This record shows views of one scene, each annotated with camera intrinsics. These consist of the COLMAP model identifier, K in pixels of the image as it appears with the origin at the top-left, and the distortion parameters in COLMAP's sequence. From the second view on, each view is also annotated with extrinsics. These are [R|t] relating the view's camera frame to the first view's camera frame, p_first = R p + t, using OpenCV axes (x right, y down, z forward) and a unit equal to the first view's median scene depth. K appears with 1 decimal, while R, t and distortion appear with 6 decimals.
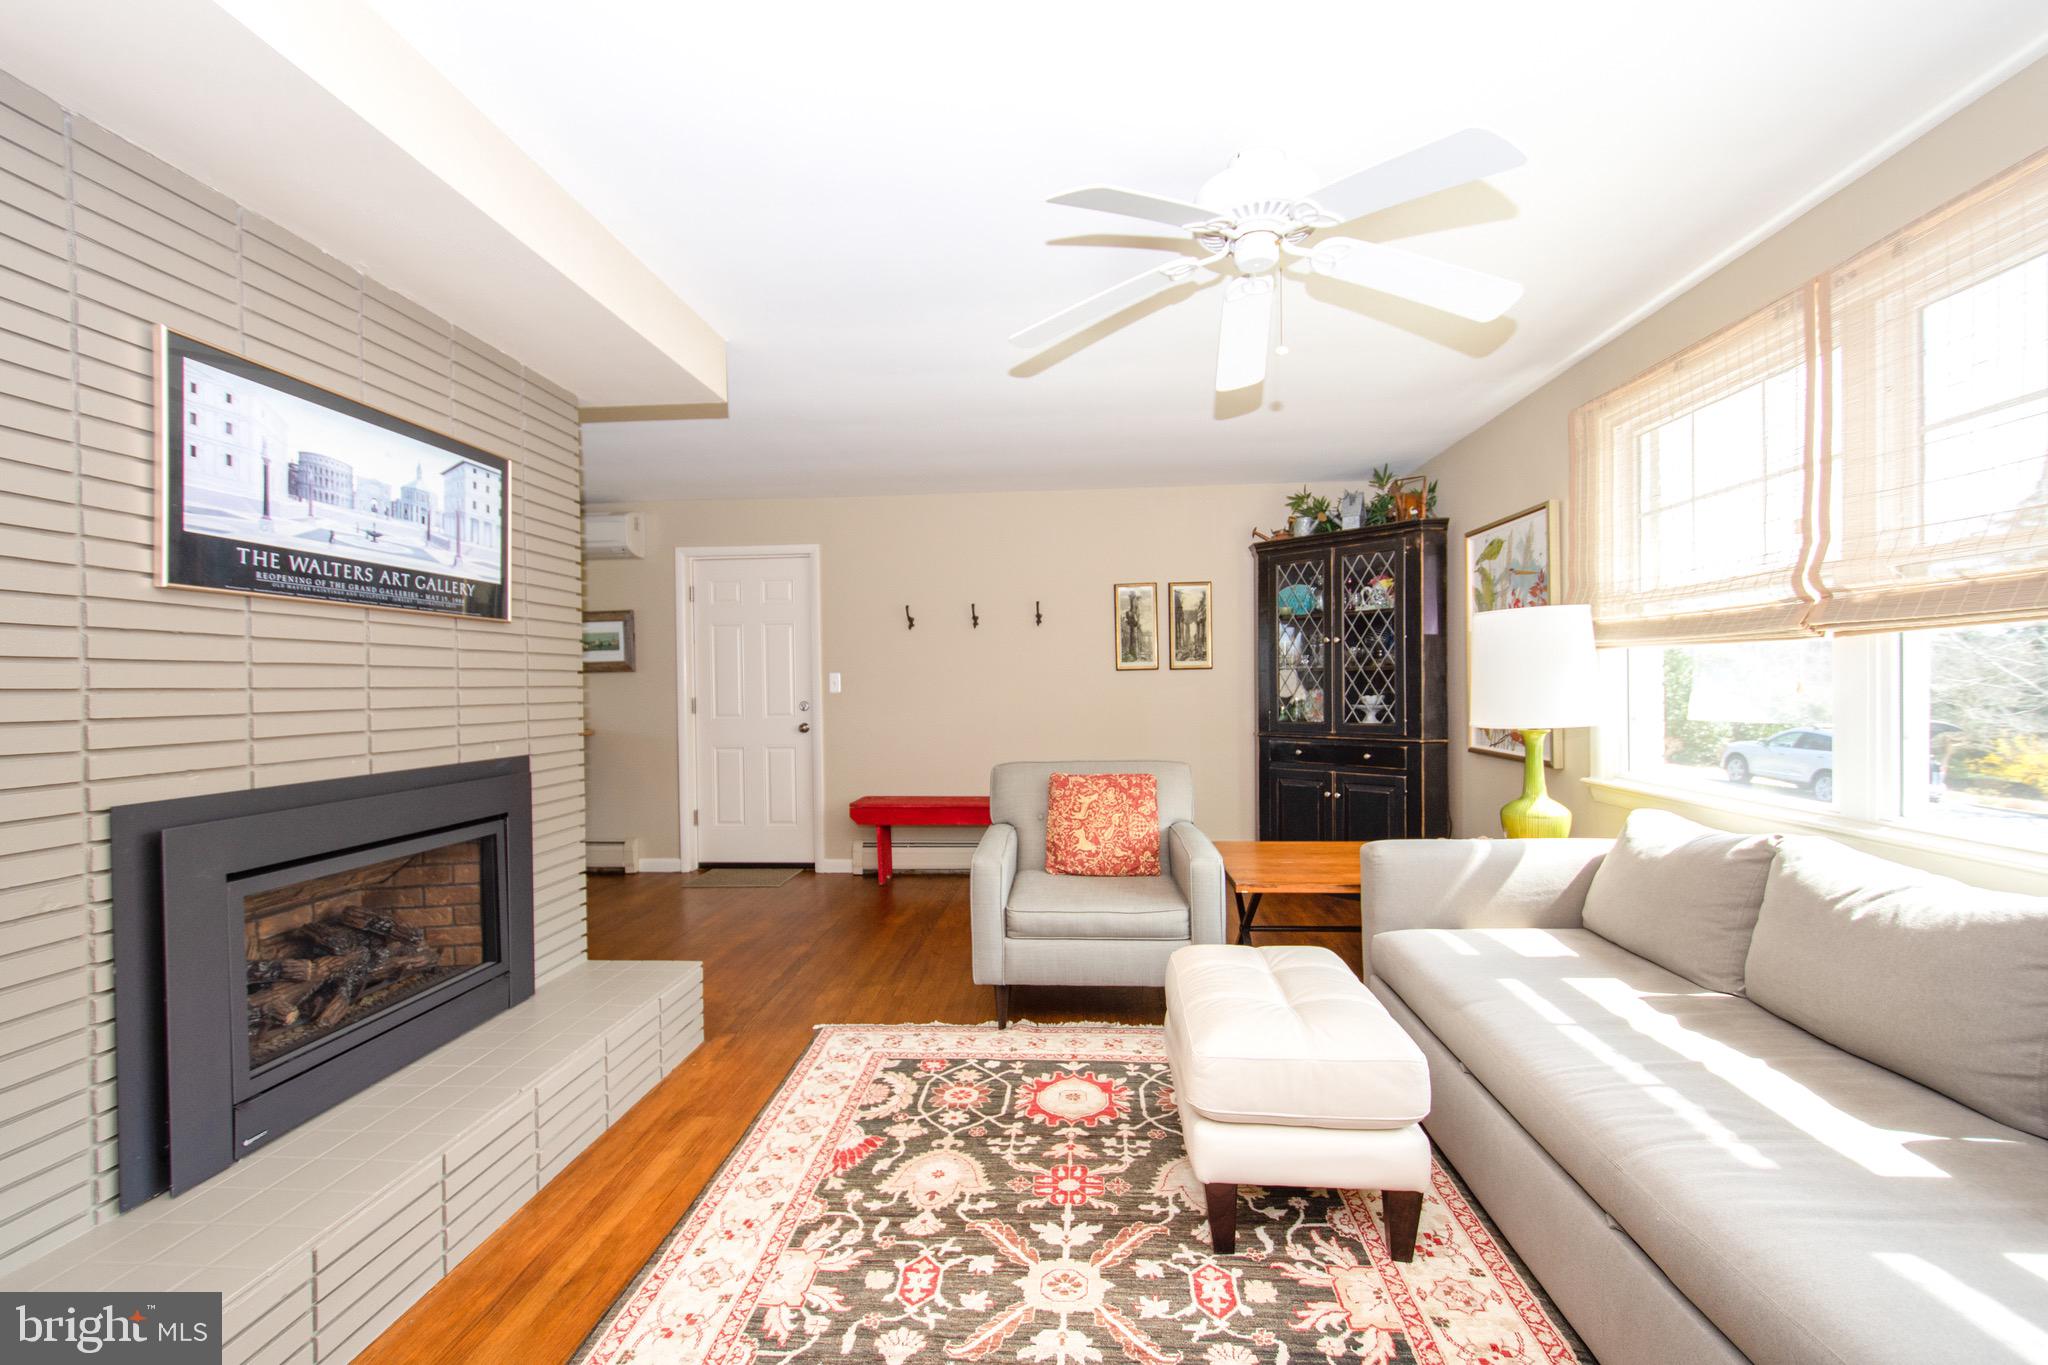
lens RADIAL K [[880.4, 0, 1013.5], [0, 880.4, 694.2], [0, 0, 1]] dist [0.005197, -0.002059]
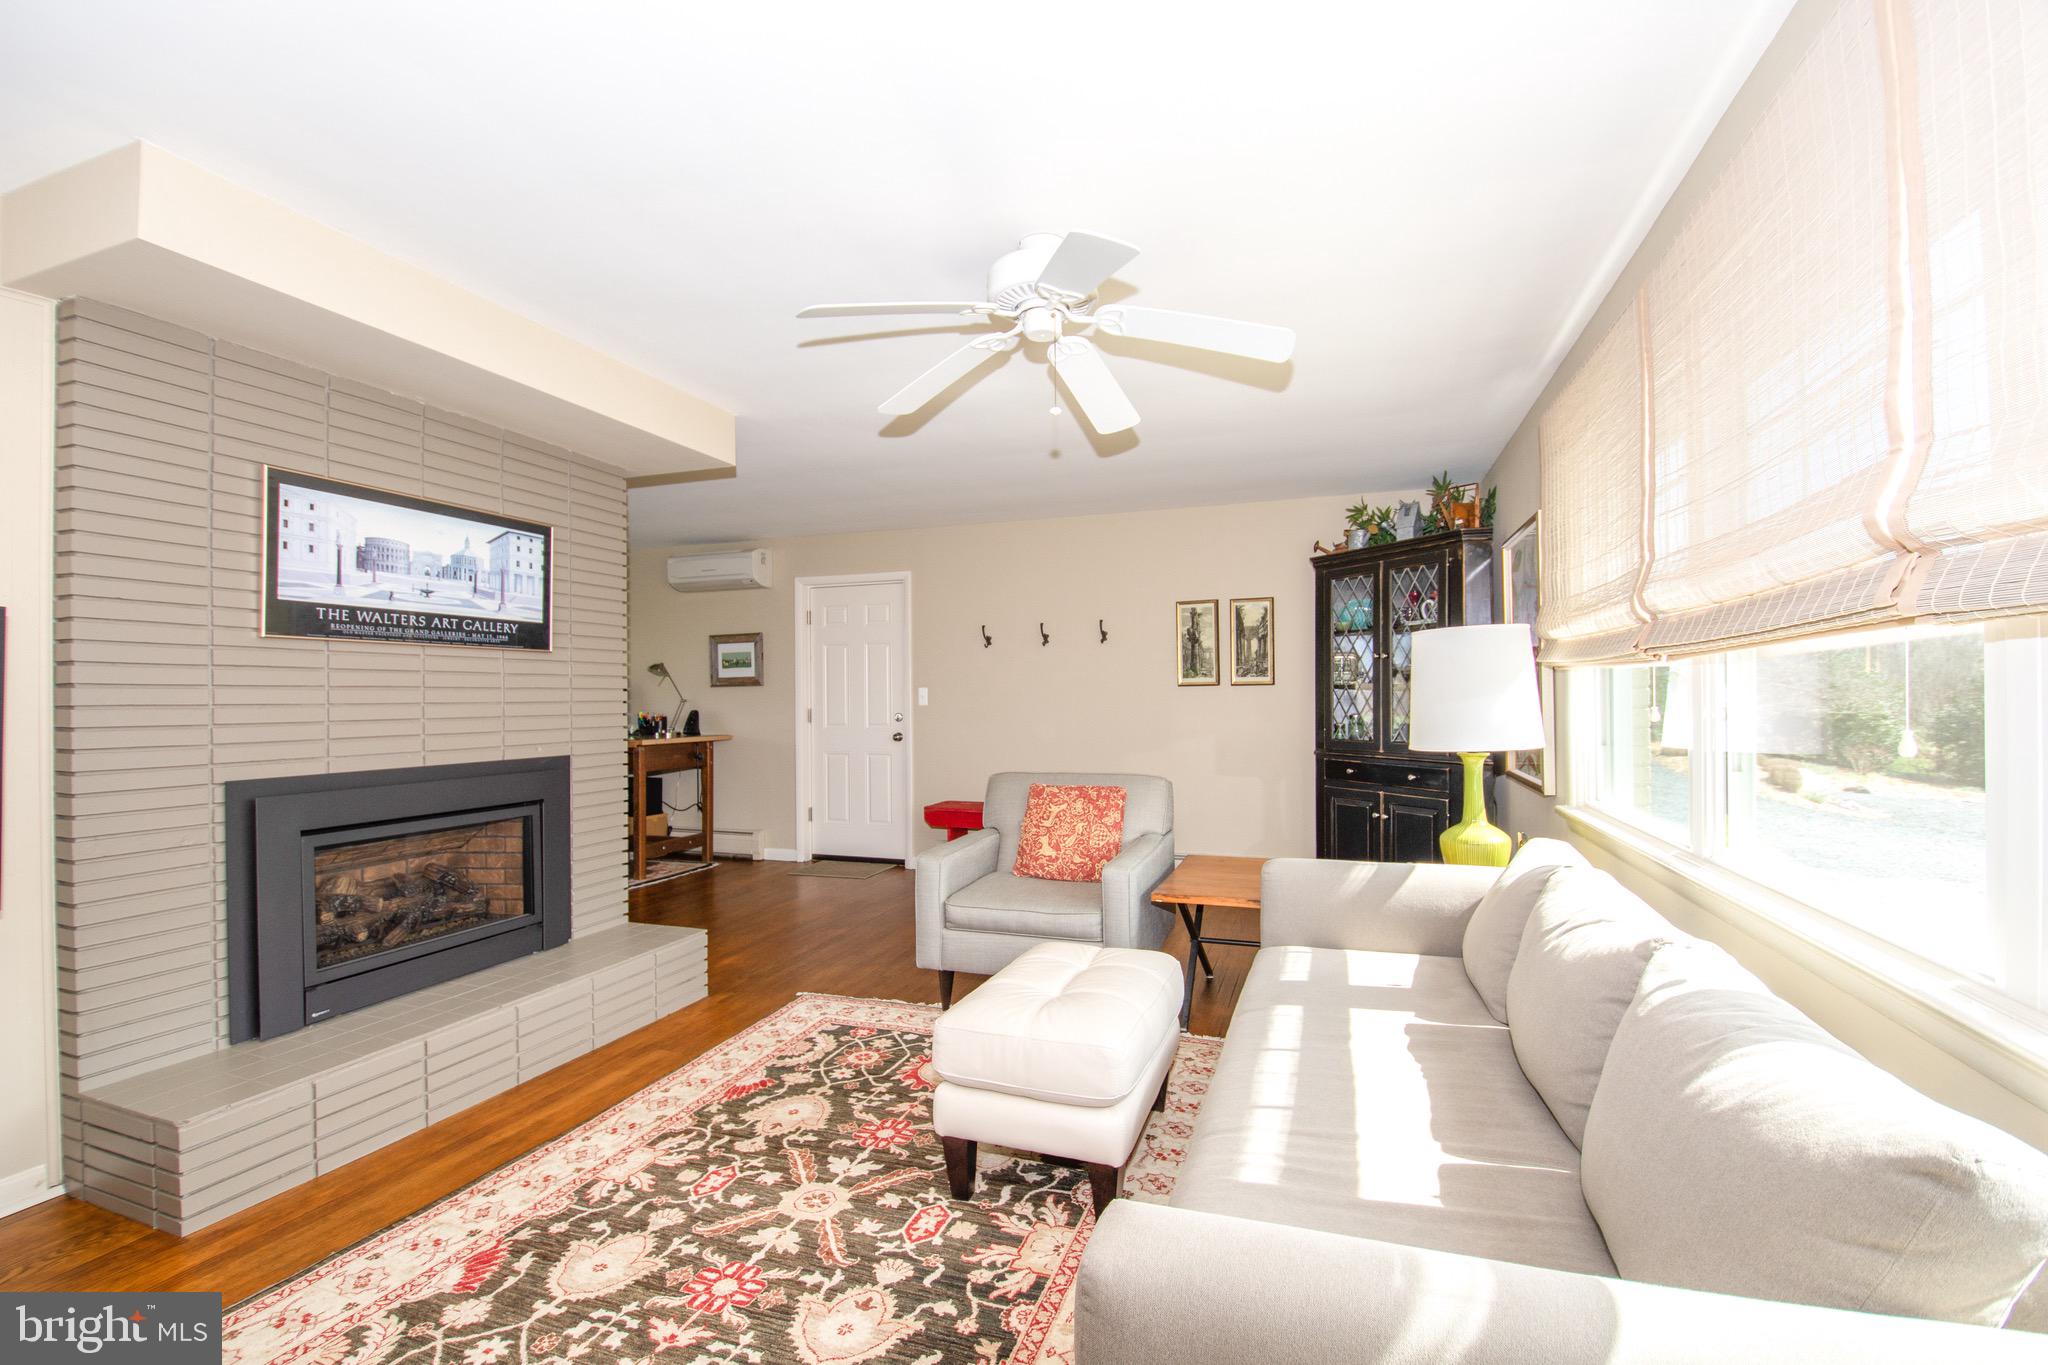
lens RADIAL K [[880.4, 0, 1014.3], [0, 880.4, 693.0], [0, 0, 1]] dist [0.005197, -0.002059]
pose [[0.965771, 0.004145, -0.259362, 0.438332], [-0.007625, 0.999894, -0.012413, -0.011138], [0.259283, 0.013965, 0.965700, -0.077056]]
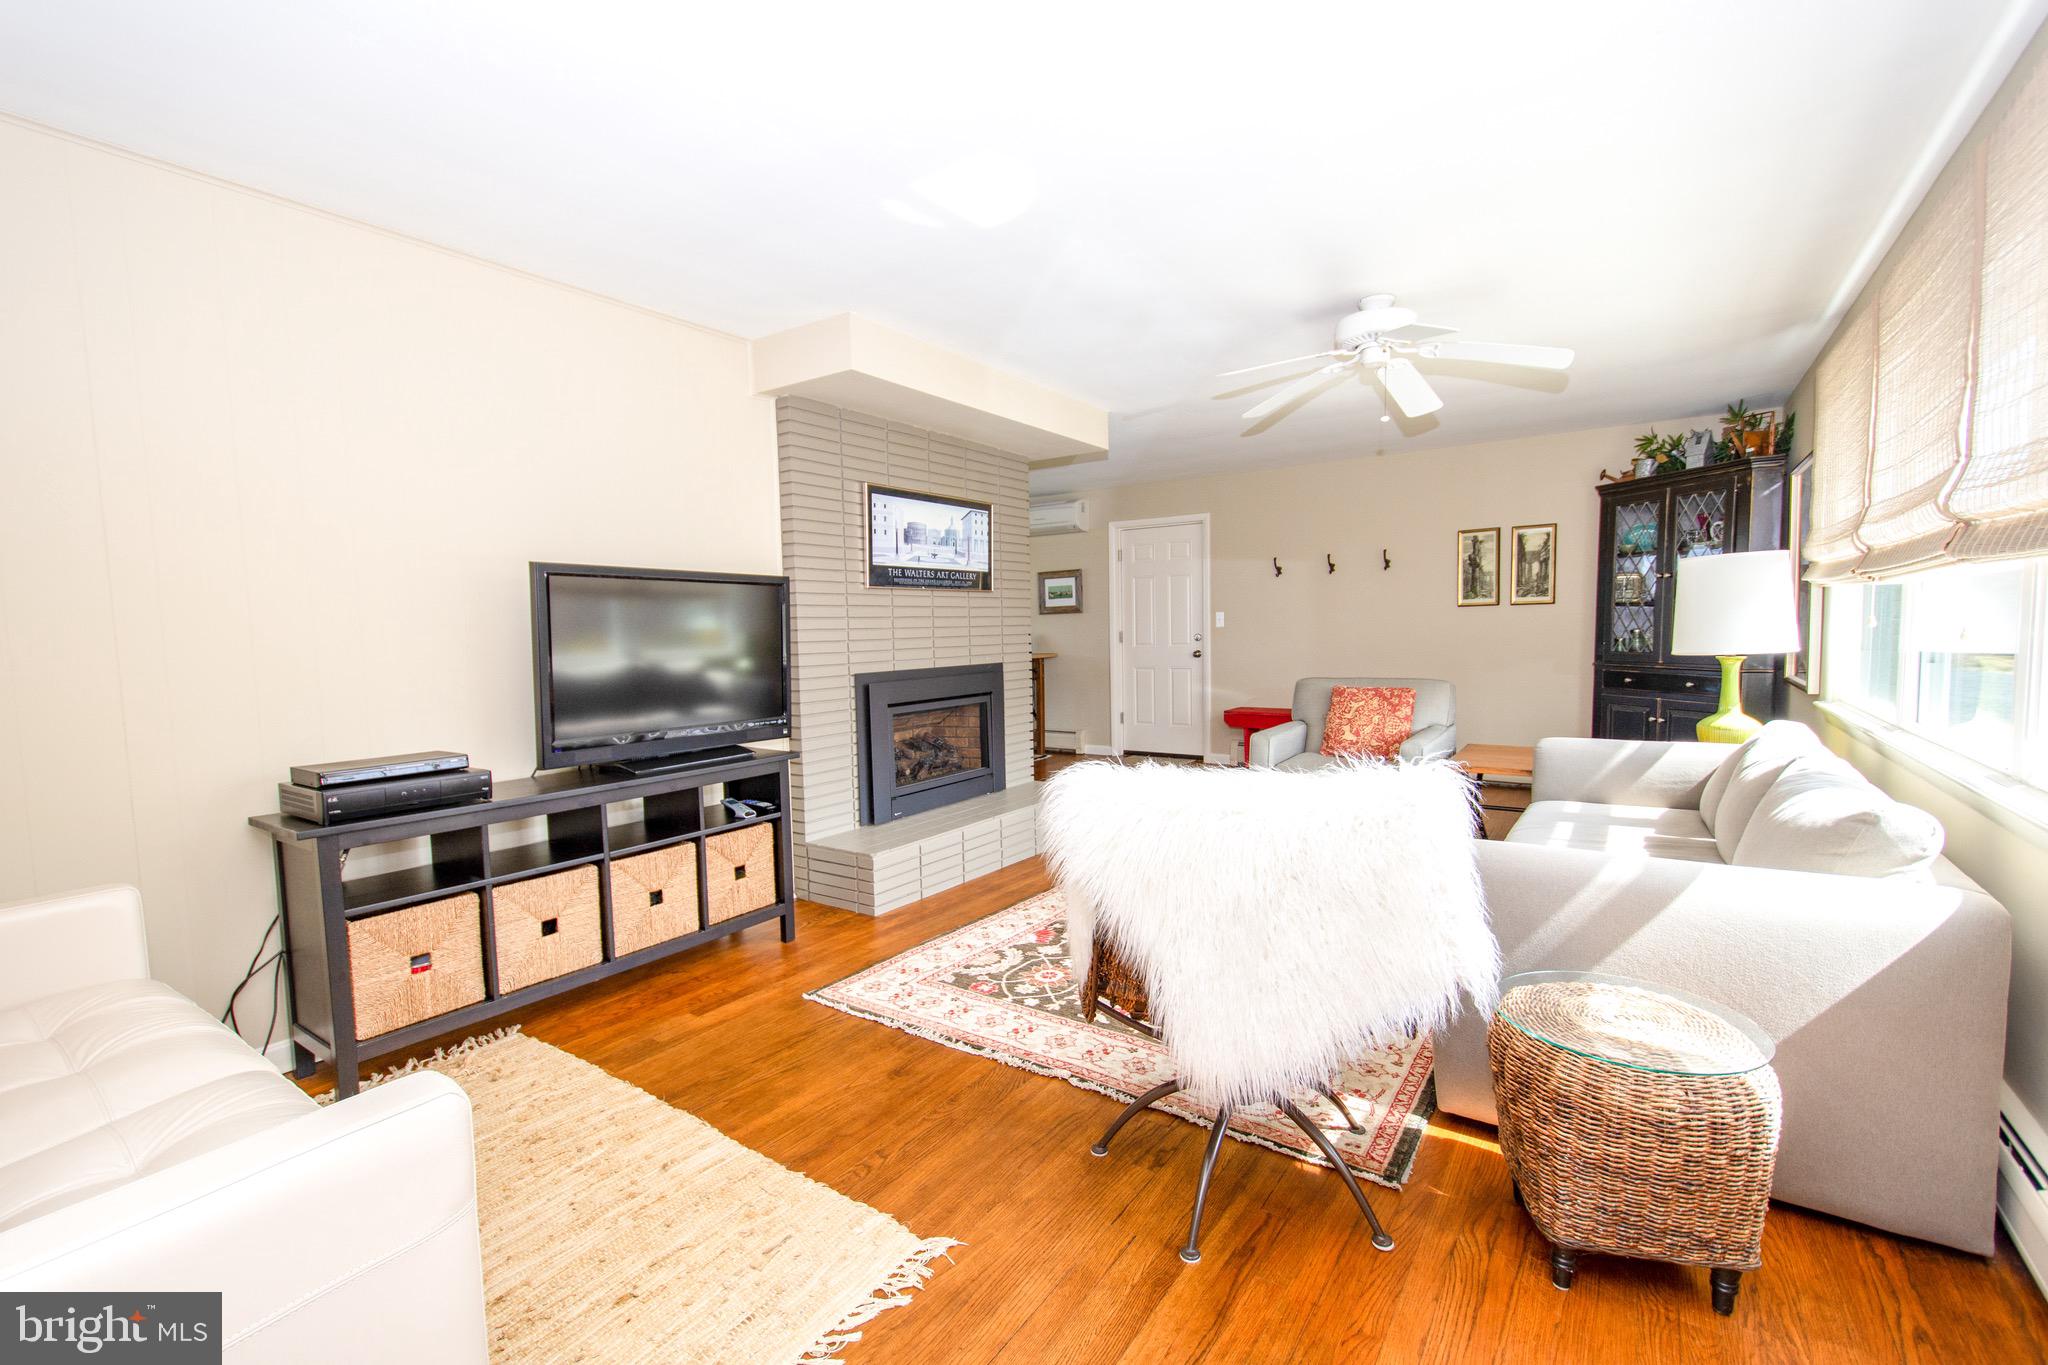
lens RADIAL K [[880.4, 0, 1014.9], [0, 880.4, 691.7], [0, 0, 1]] dist [0.005197, -0.002059]
pose [[0.863245, 0.031914, -0.503775, 0.442743], [0.004750, 0.997442, 0.071327, -0.002375], [0.504762, -0.063965, 0.860885, -0.636877]]
